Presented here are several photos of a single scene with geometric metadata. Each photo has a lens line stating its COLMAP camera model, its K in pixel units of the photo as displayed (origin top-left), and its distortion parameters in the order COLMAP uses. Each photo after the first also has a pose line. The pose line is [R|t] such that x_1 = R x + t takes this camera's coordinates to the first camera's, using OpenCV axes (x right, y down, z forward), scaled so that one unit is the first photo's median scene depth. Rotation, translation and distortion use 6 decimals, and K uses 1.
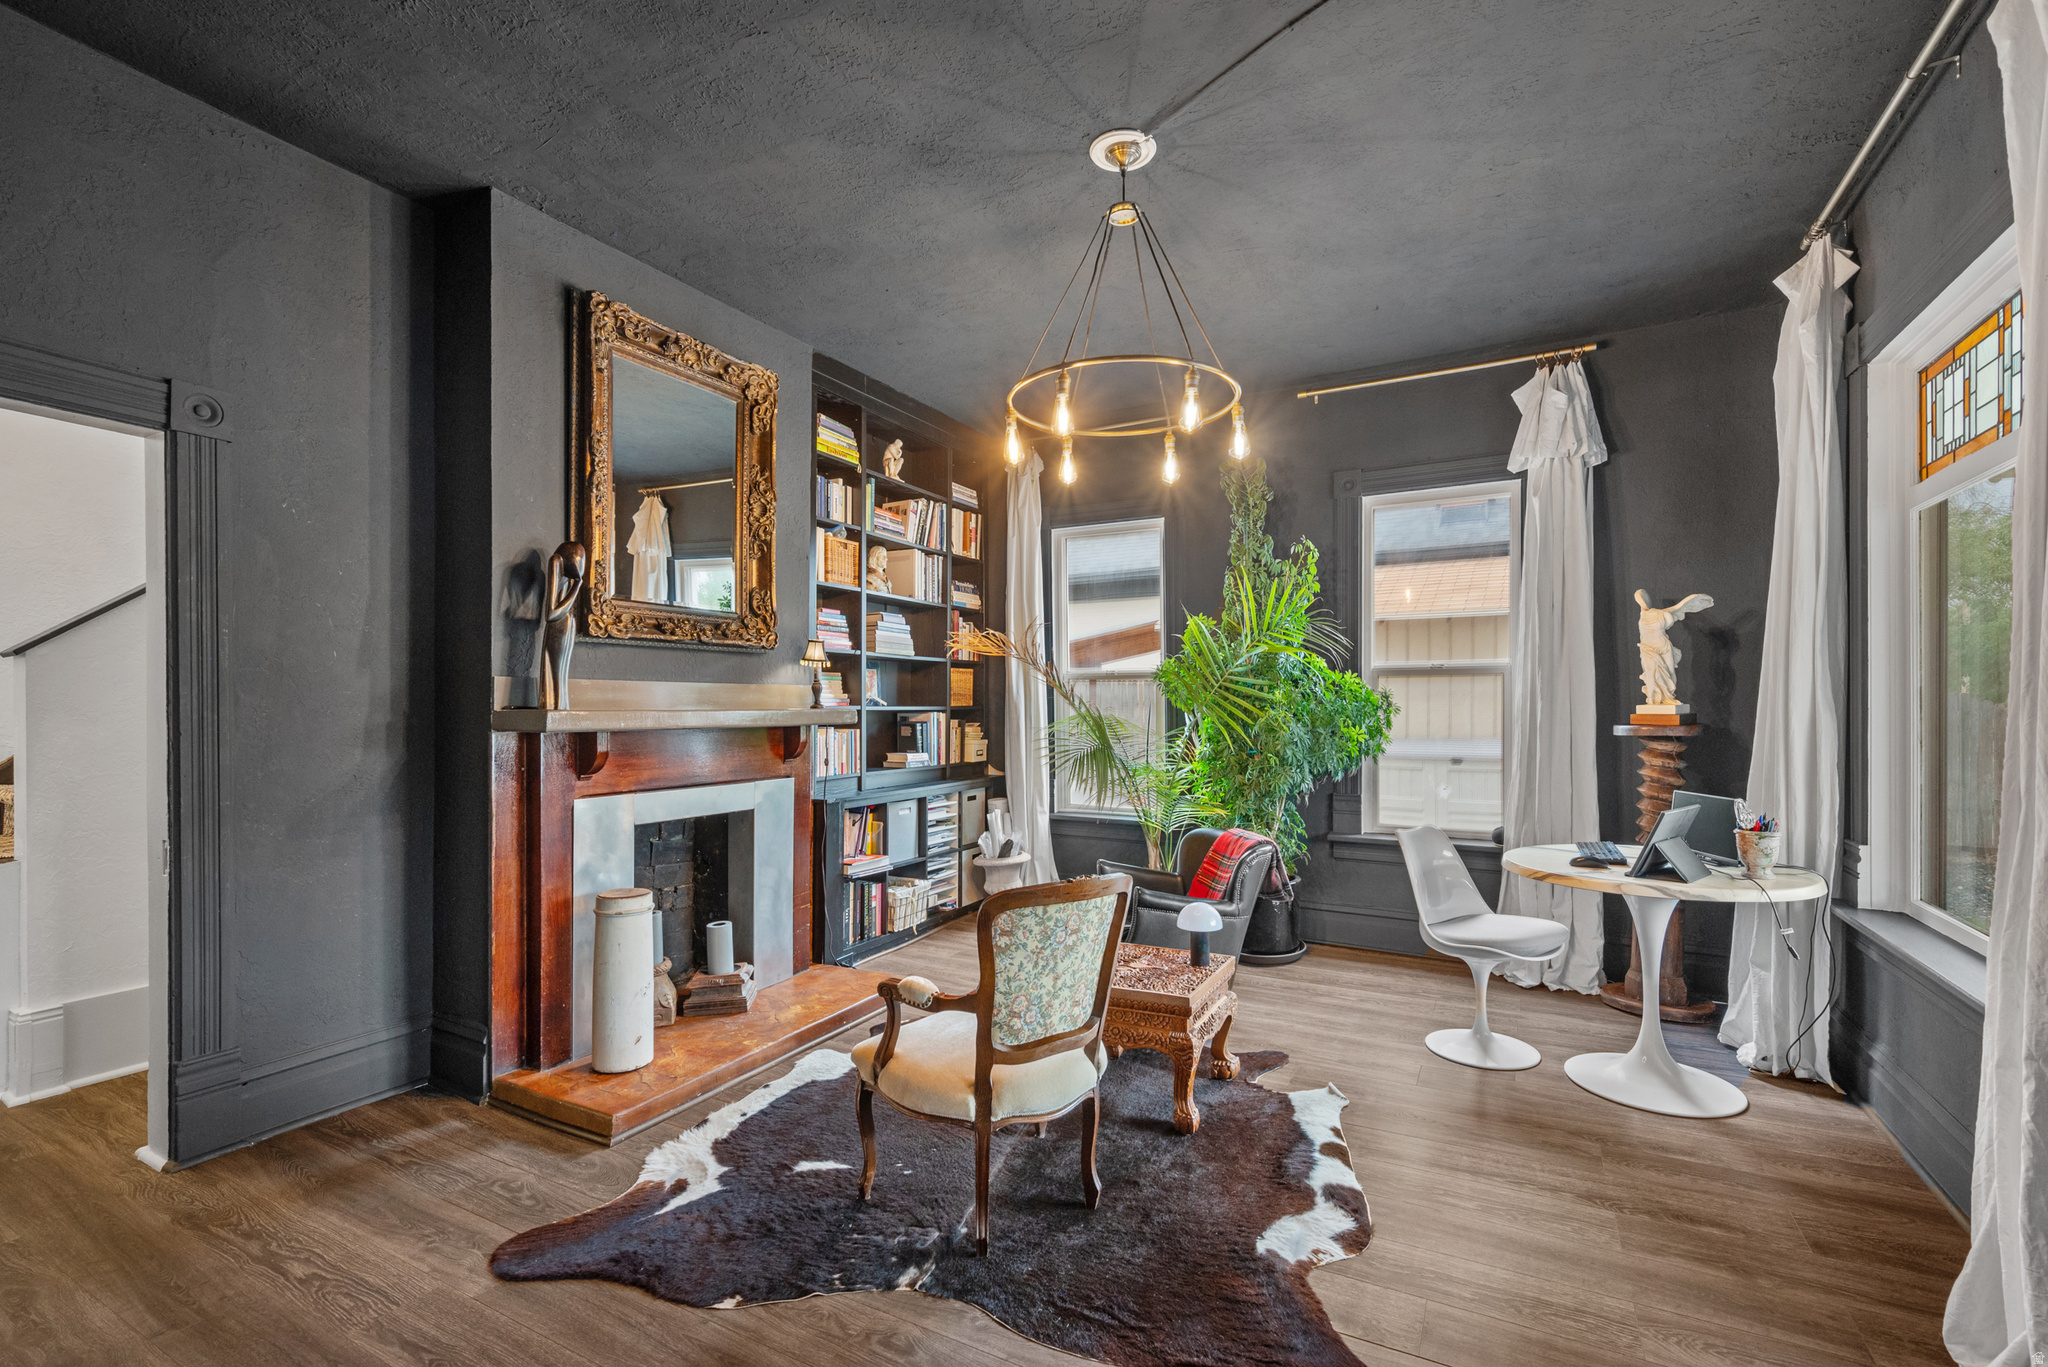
lens RADIAL K [[906.5, 0, 1030.5], [0, 906.5, 689.3], [0, 0, 1]] dist [0.001570, 0.000020]
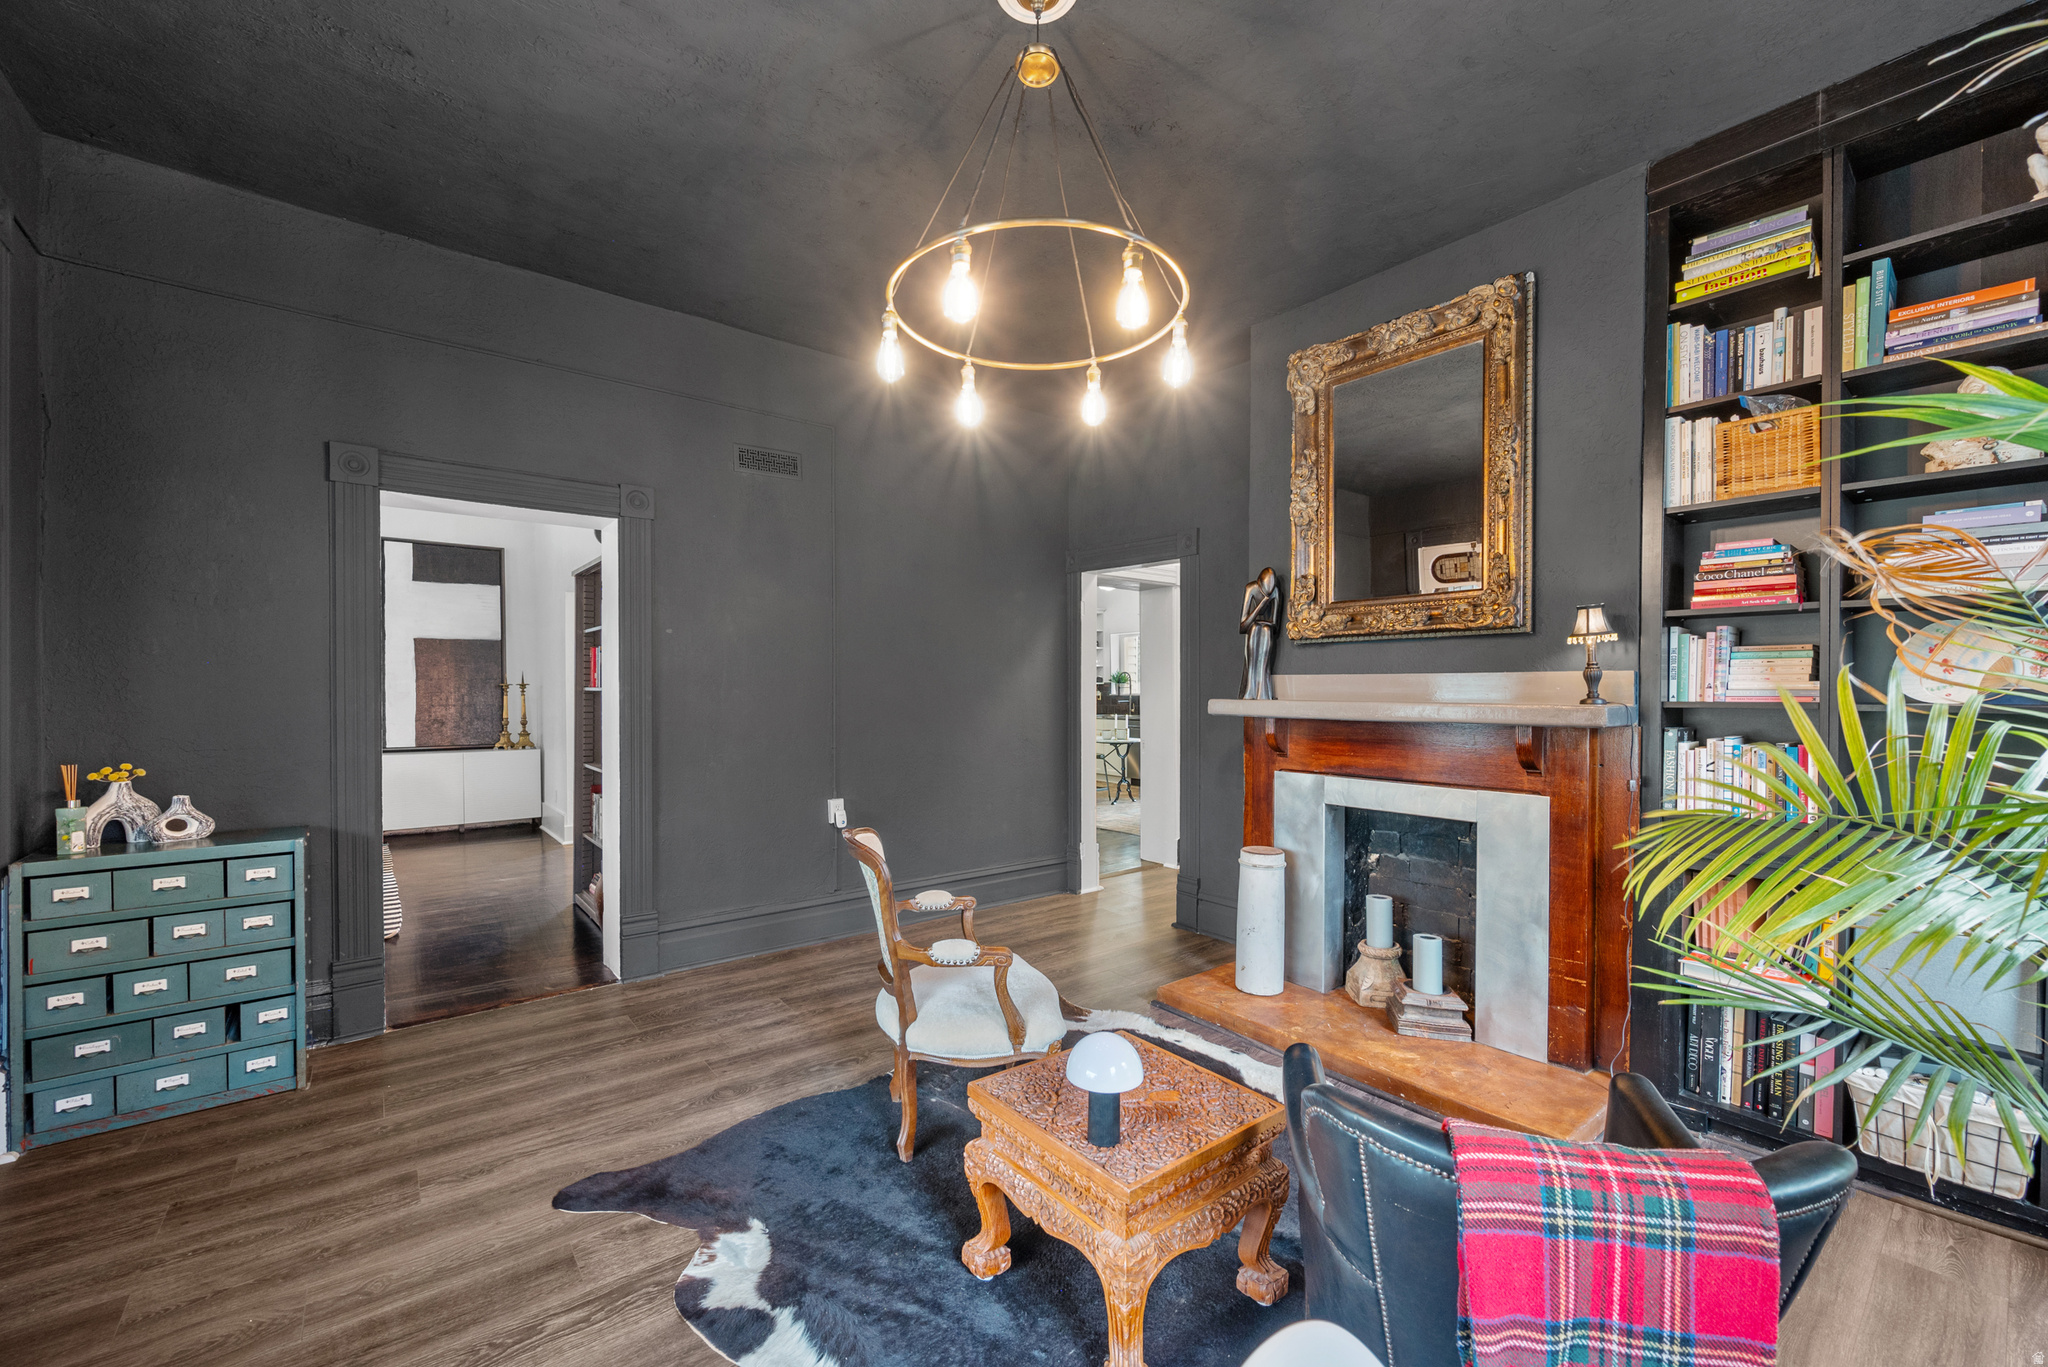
lens RADIAL K [[804.7, 0, 1035.8], [0, 804.7, 693.3], [0, 0, 1]] dist [-0.000445, -0.000319]
pose [[-0.383041, 0.001747, -0.923730, 0.563878], [0.011223, 0.999933, -0.002763, 0.011222], [0.923663, -0.011426, -0.383035, 0.955483]]
